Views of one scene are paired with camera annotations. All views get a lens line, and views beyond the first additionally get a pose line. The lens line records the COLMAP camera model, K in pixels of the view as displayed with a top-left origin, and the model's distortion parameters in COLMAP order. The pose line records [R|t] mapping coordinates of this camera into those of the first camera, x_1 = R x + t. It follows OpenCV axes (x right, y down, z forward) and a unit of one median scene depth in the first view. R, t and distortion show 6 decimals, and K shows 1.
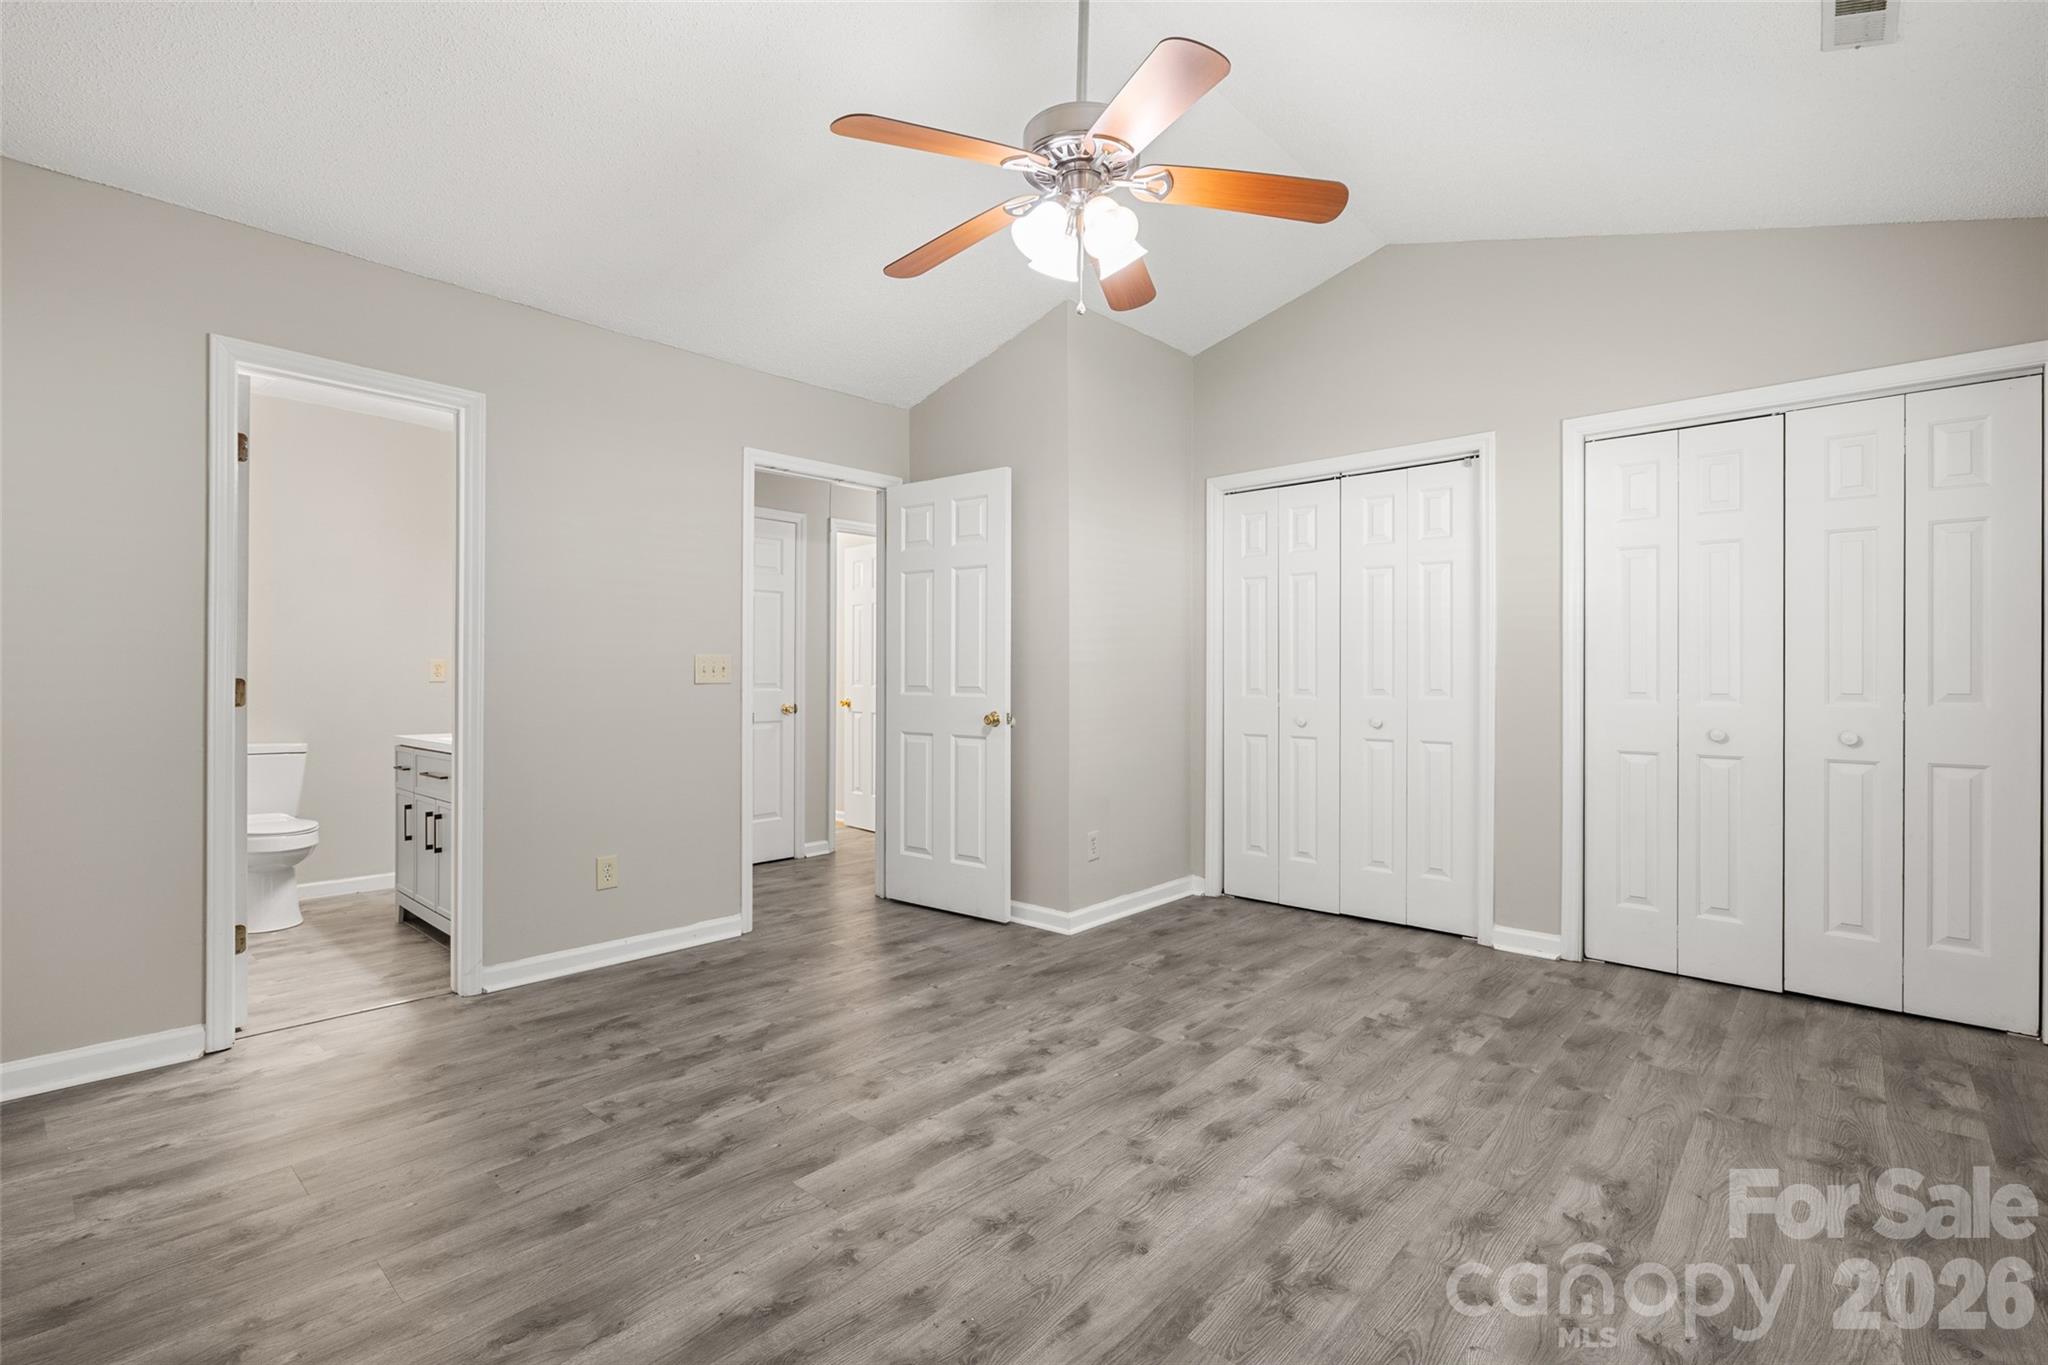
lens RADIAL K [[917.3, 0, 1007.7], [0, 917.3, 686.1], [0, 0, 1]] dist [-0.000989, 0.000532]
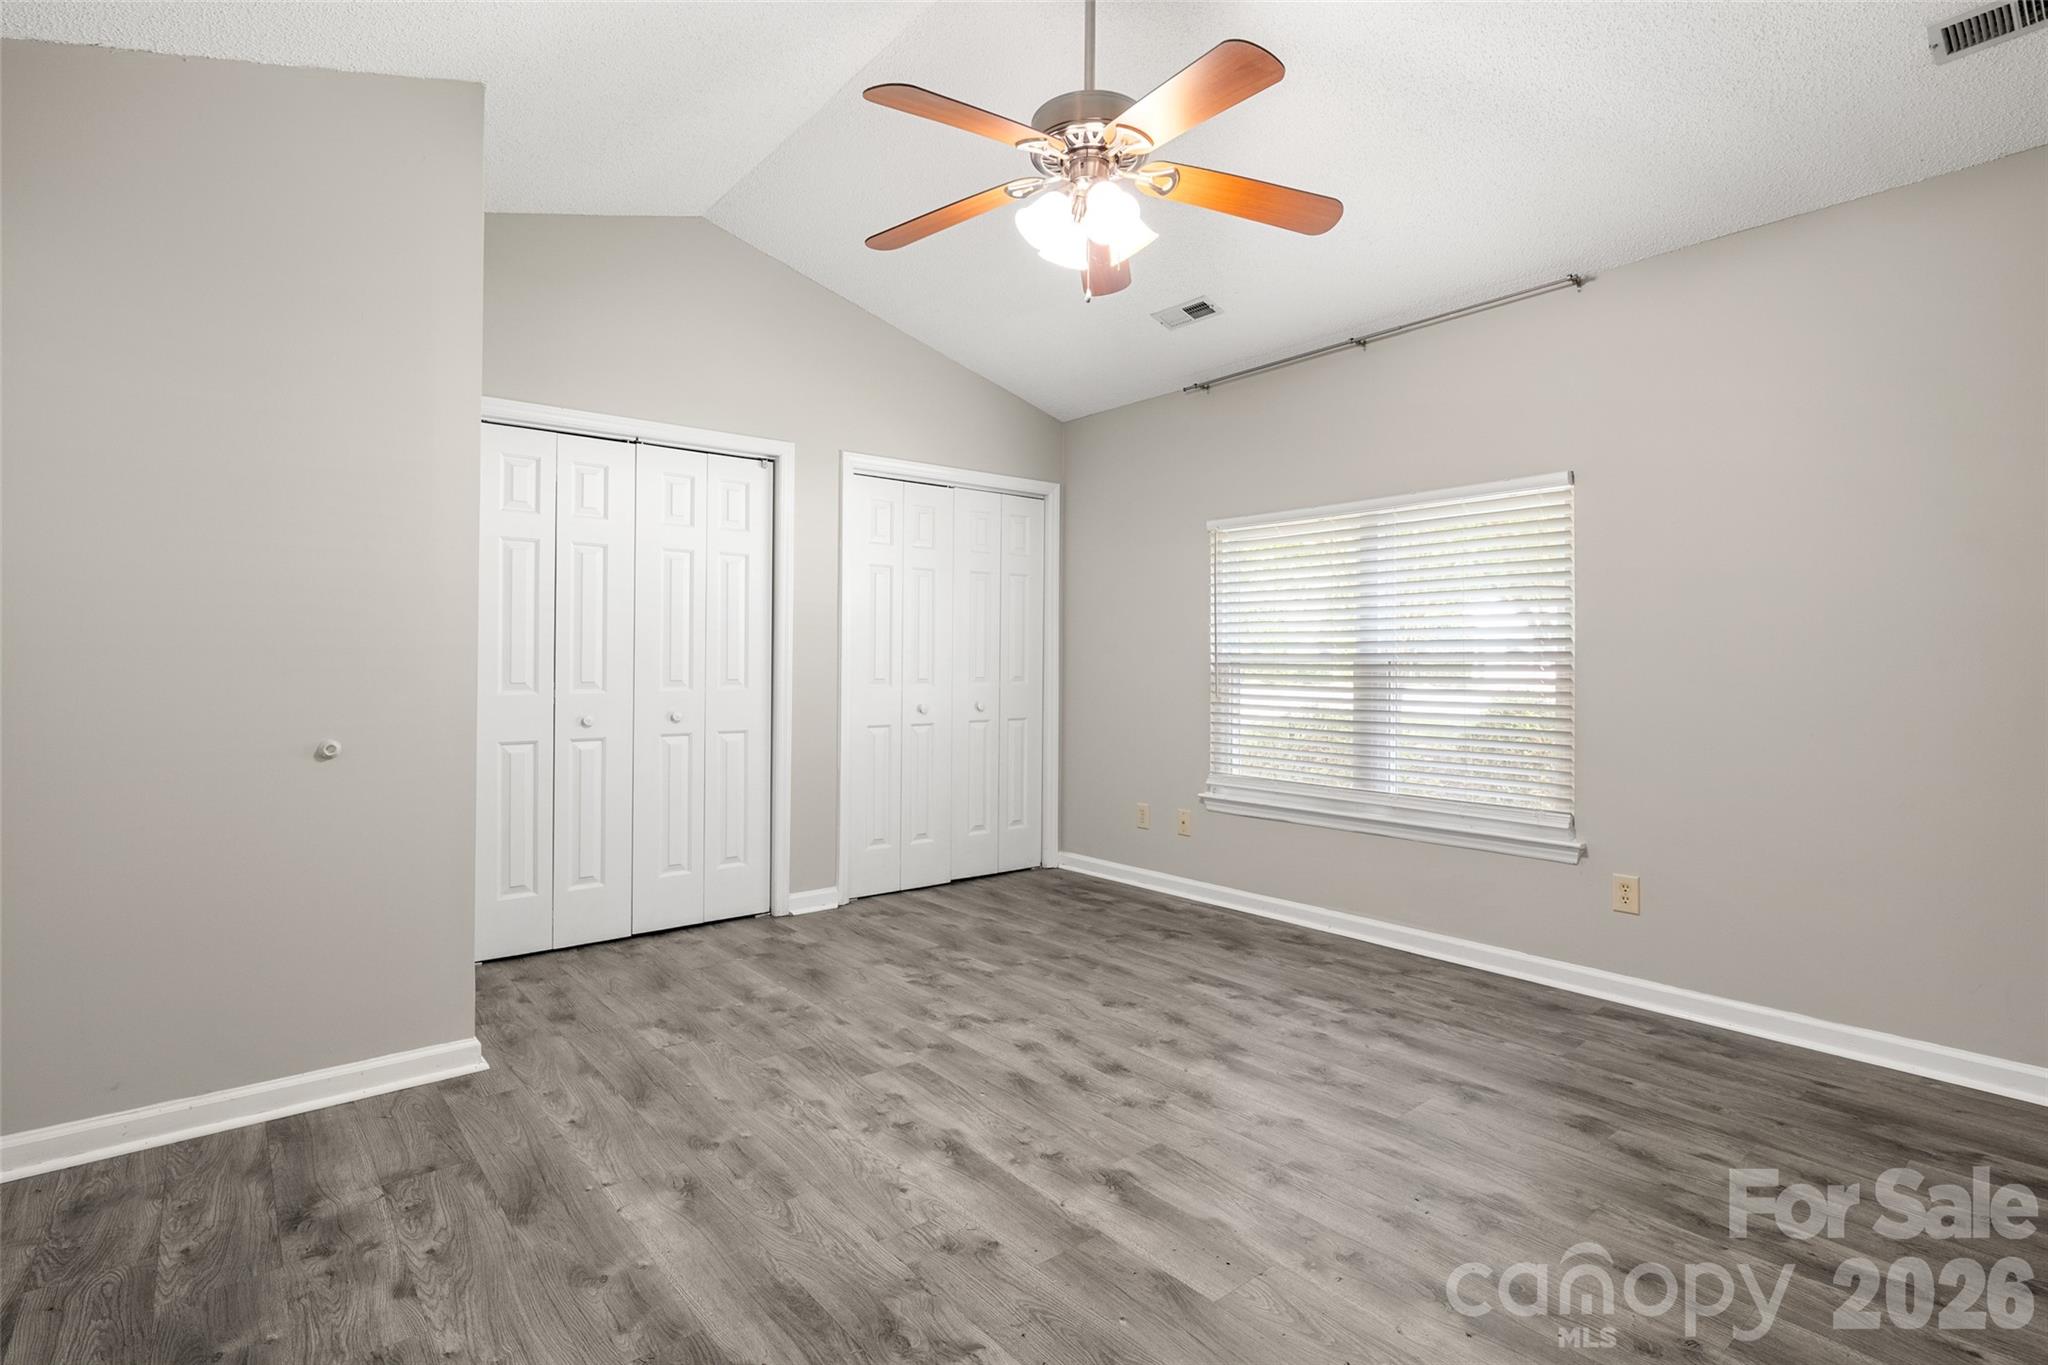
lens RADIAL K [[998.5, 0, 1009.4], [0, 998.5, 666.9], [0, 0, 1]] dist [-0.006097, -0.000657]
pose [[0.141443, -0.000679, 0.989946, -0.812940], [0.009731, 0.999952, -0.000704, -0.008727], [-0.989899, 0.009733, 0.141443, 0.763798]]
